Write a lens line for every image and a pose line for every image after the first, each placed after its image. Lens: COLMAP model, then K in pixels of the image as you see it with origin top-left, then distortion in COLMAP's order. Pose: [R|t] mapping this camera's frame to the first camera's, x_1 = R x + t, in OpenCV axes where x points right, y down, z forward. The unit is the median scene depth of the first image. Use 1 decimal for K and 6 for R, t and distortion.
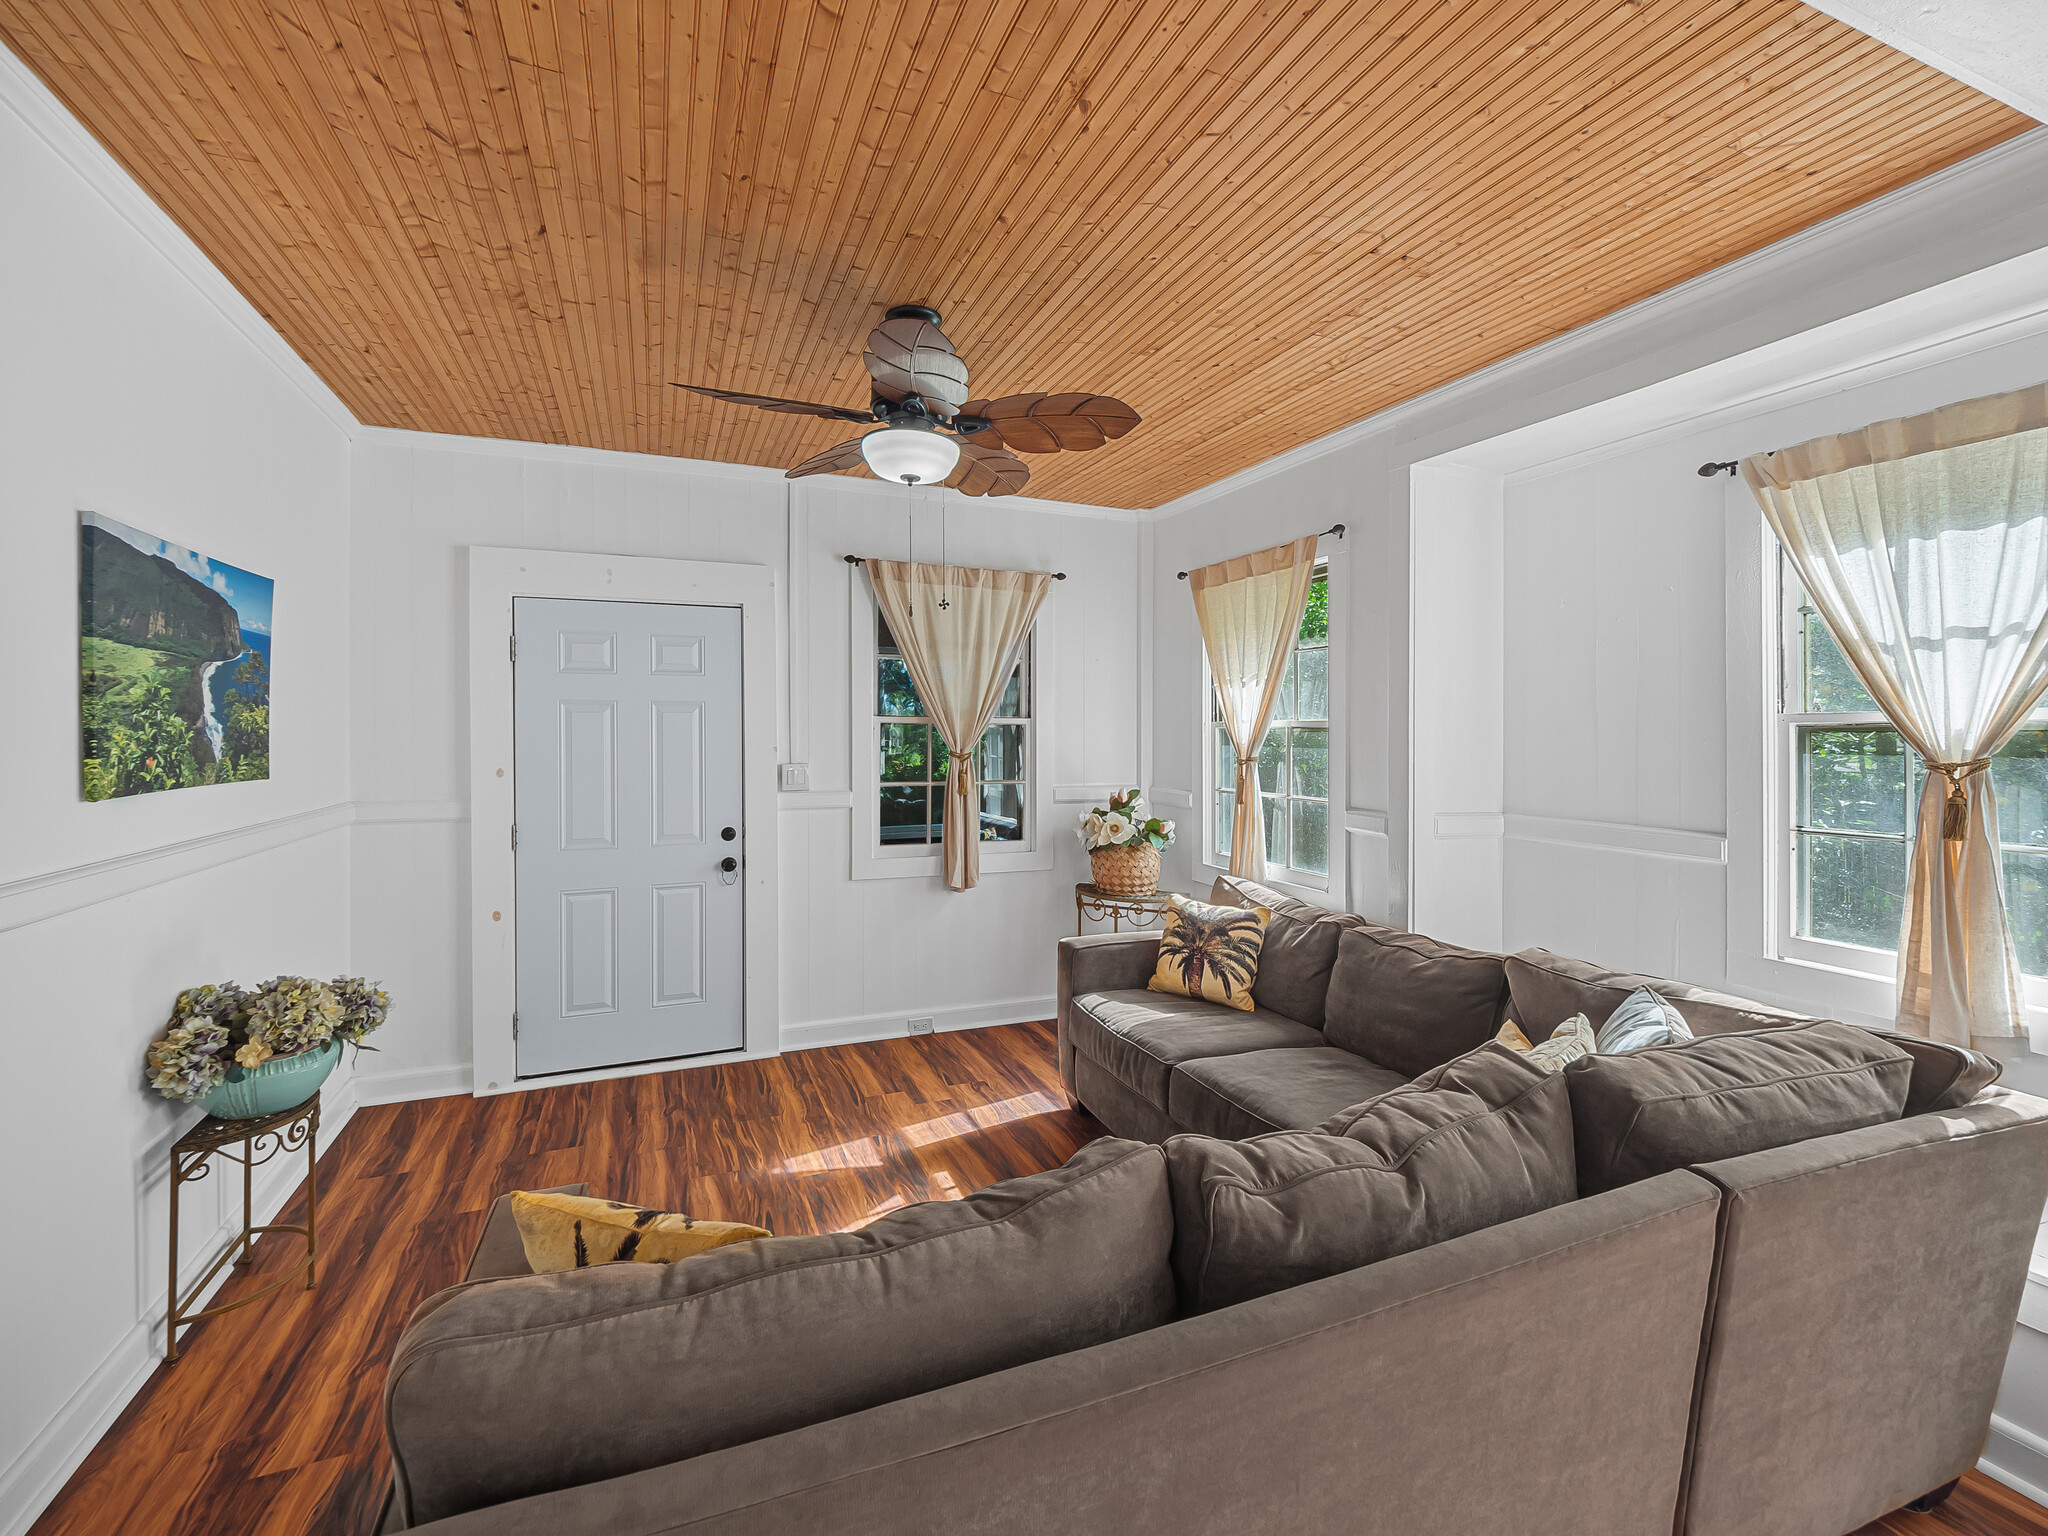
lens RADIAL K [[881.6, 0, 1017.0], [0, 881.6, 744.7], [0, 0, 1]] dist [0.040095, -0.018532]
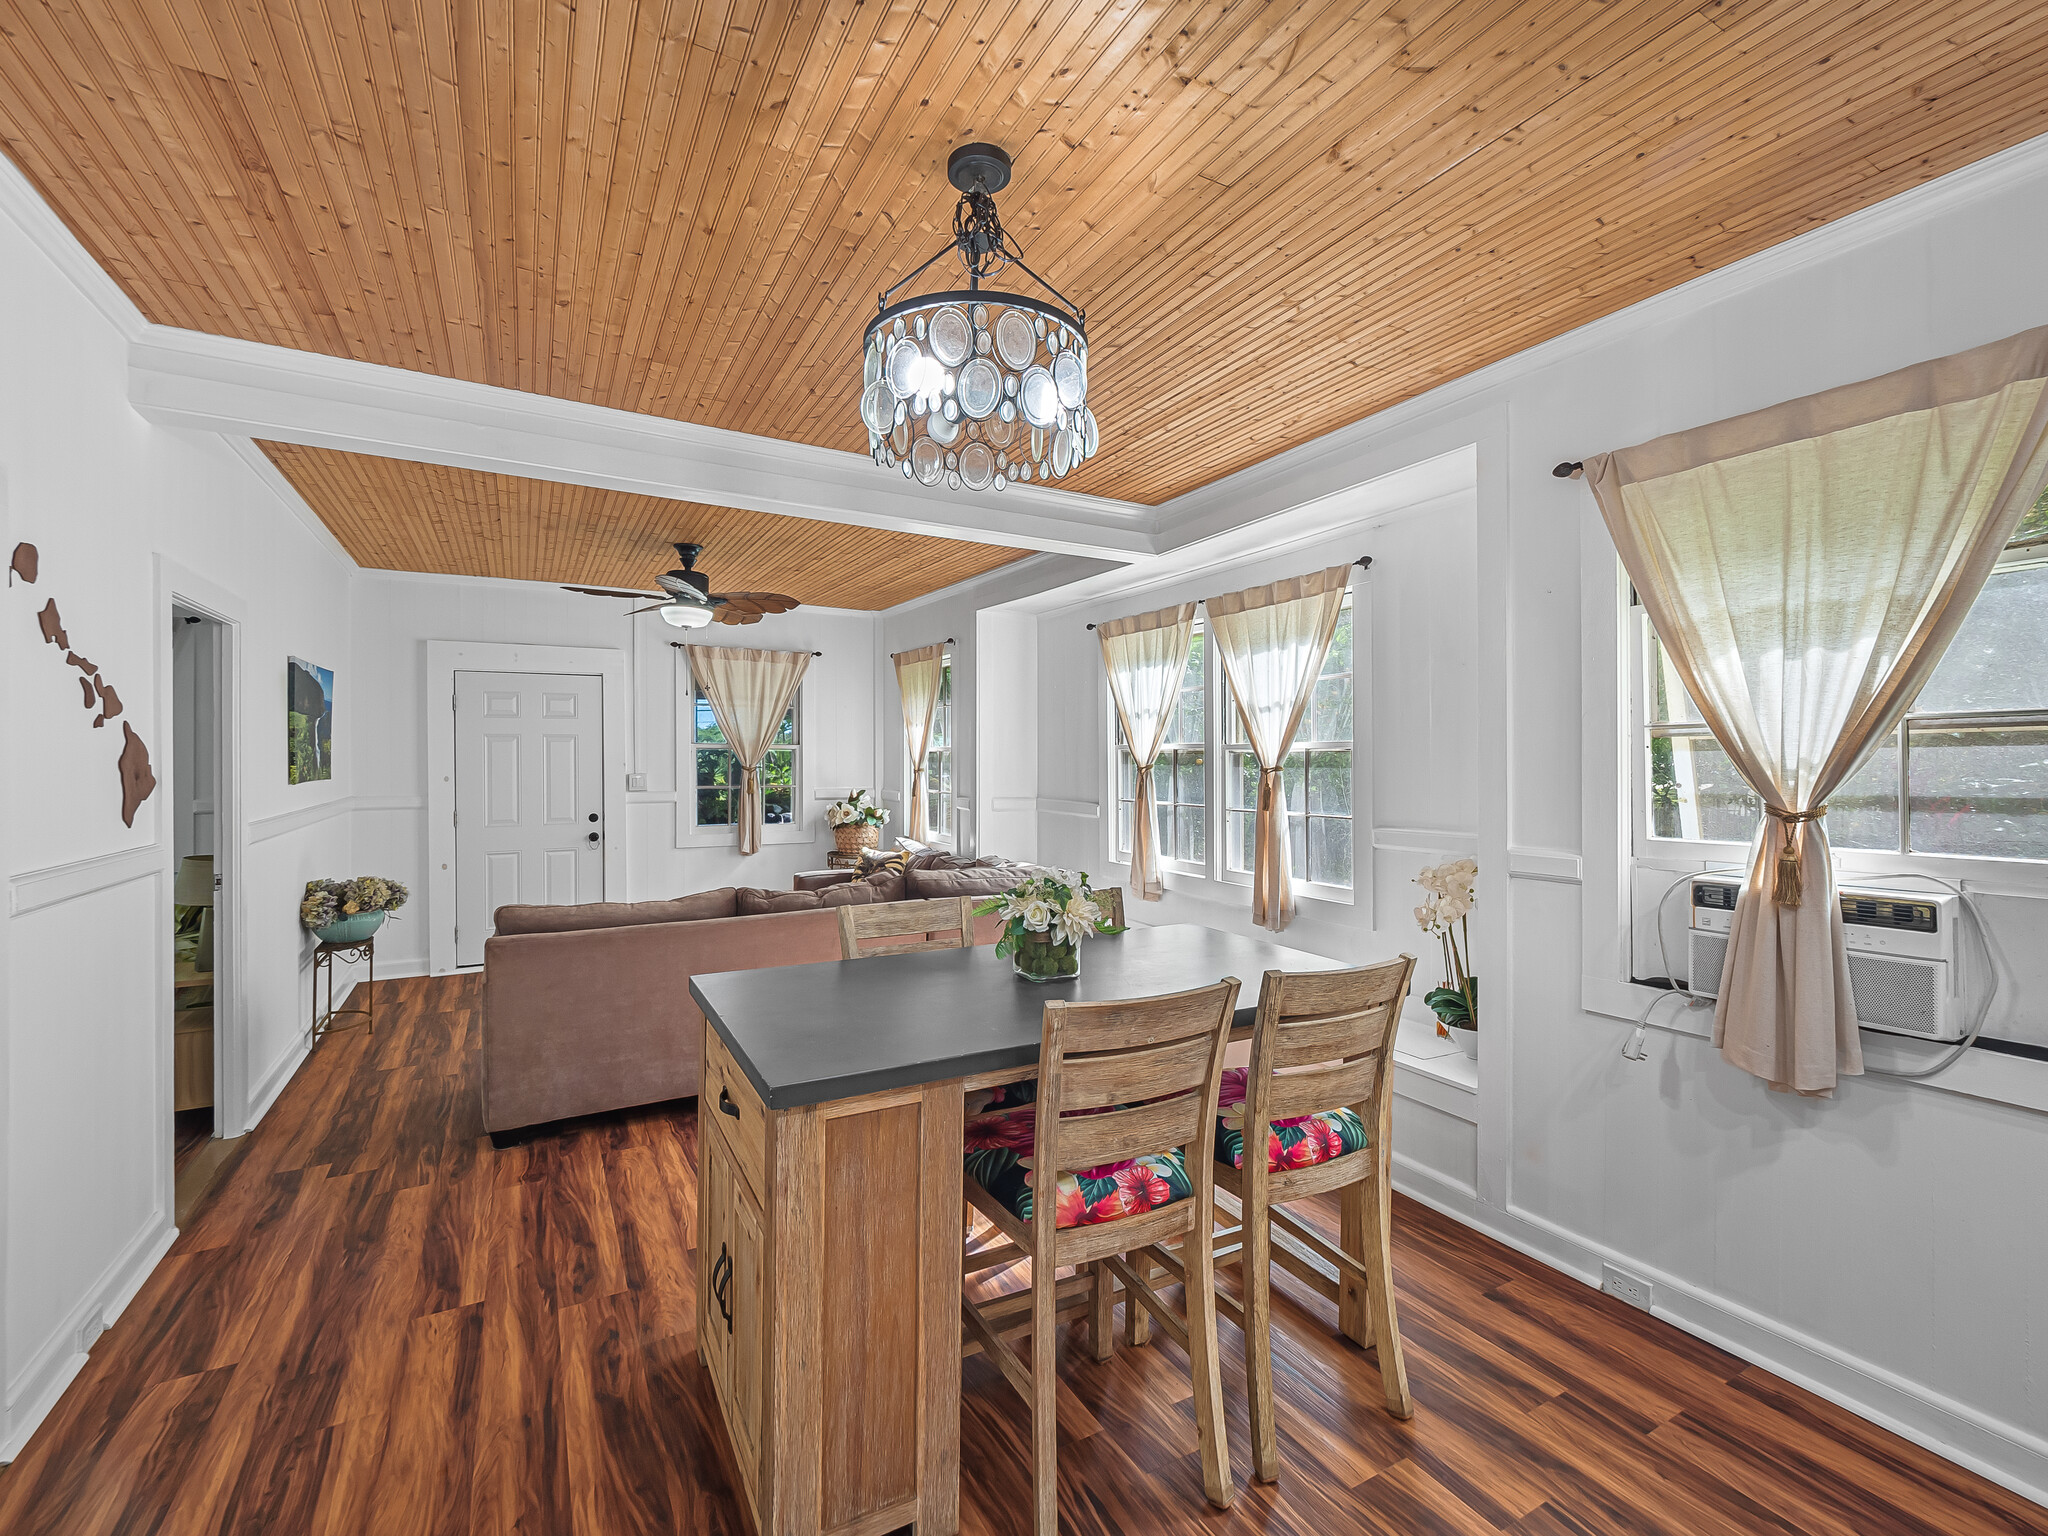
lens RADIAL K [[880.8, 0, 1024.0], [0, 880.8, 768.0], [0, 0, 1]] dist [-0.000509, -0.000003]
pose [[0.991809, -0.001849, 0.127716, 0.263170], [0.001587, 0.999996, 0.002157, 0.010108], [-0.127719, -0.001937, 0.991808, -0.734860]]
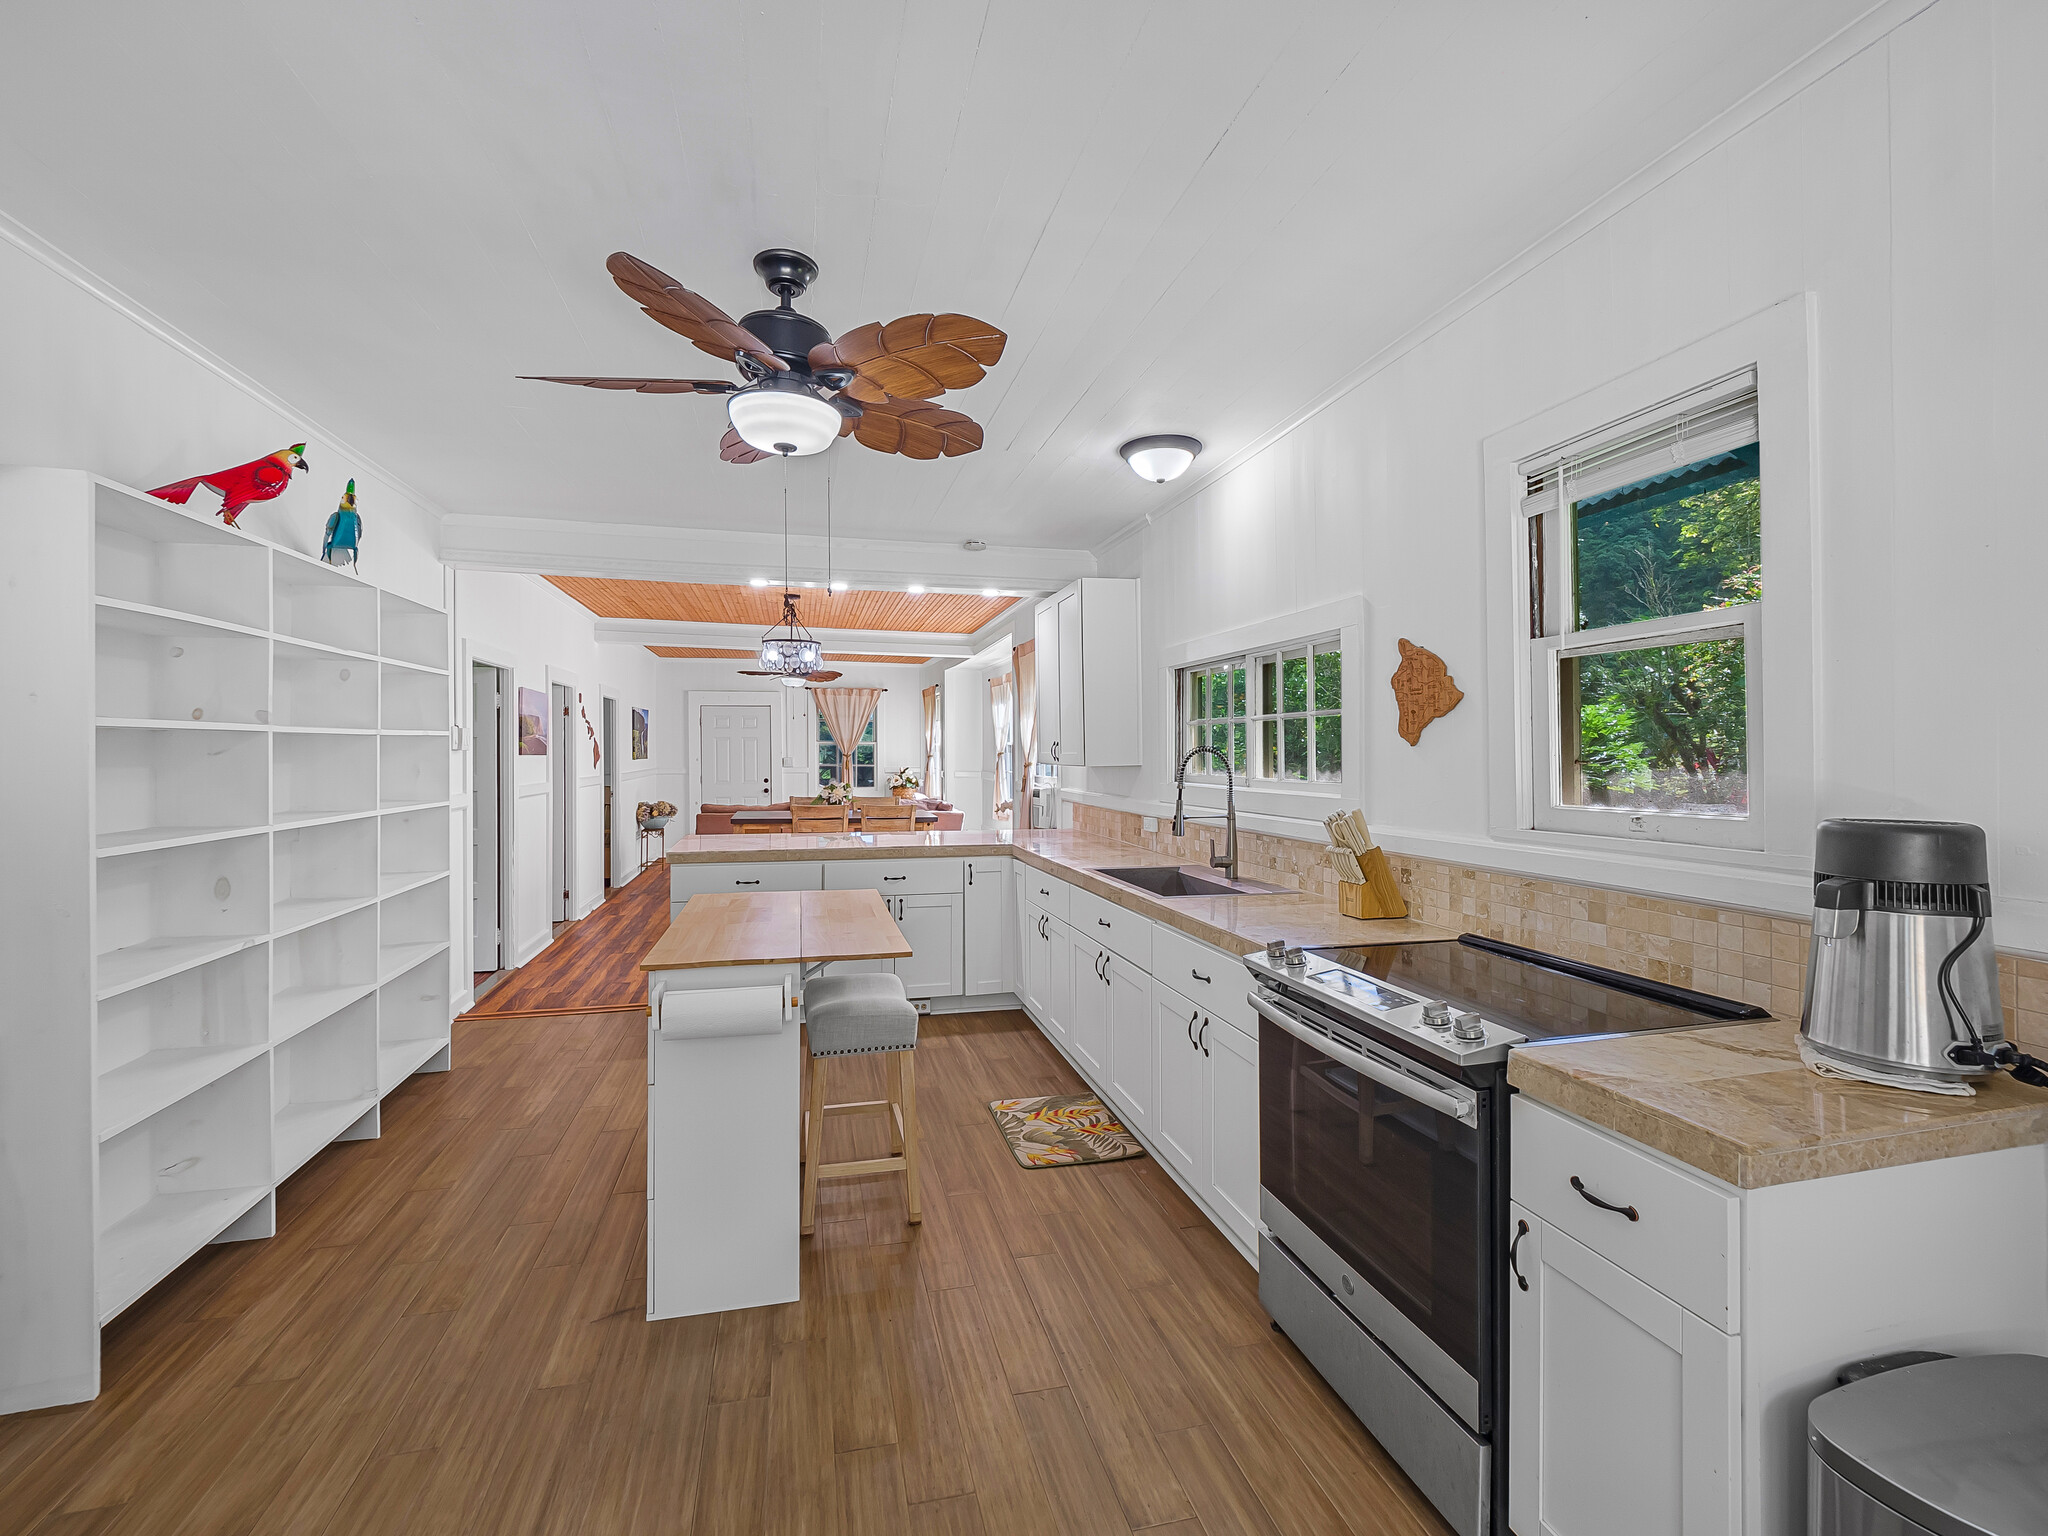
lens RADIAL K [[880.8, 0, 1024.0], [0, 880.8, 768.0], [0, 0, 1]] dist [-0.000509, -0.000003]
pose [[0.990887, 0.002246, -0.134679, 1.047790], [-0.000946, 0.999952, 0.009720, 0.030178], [0.134695, -0.009504, 0.990842, -2.047993]]
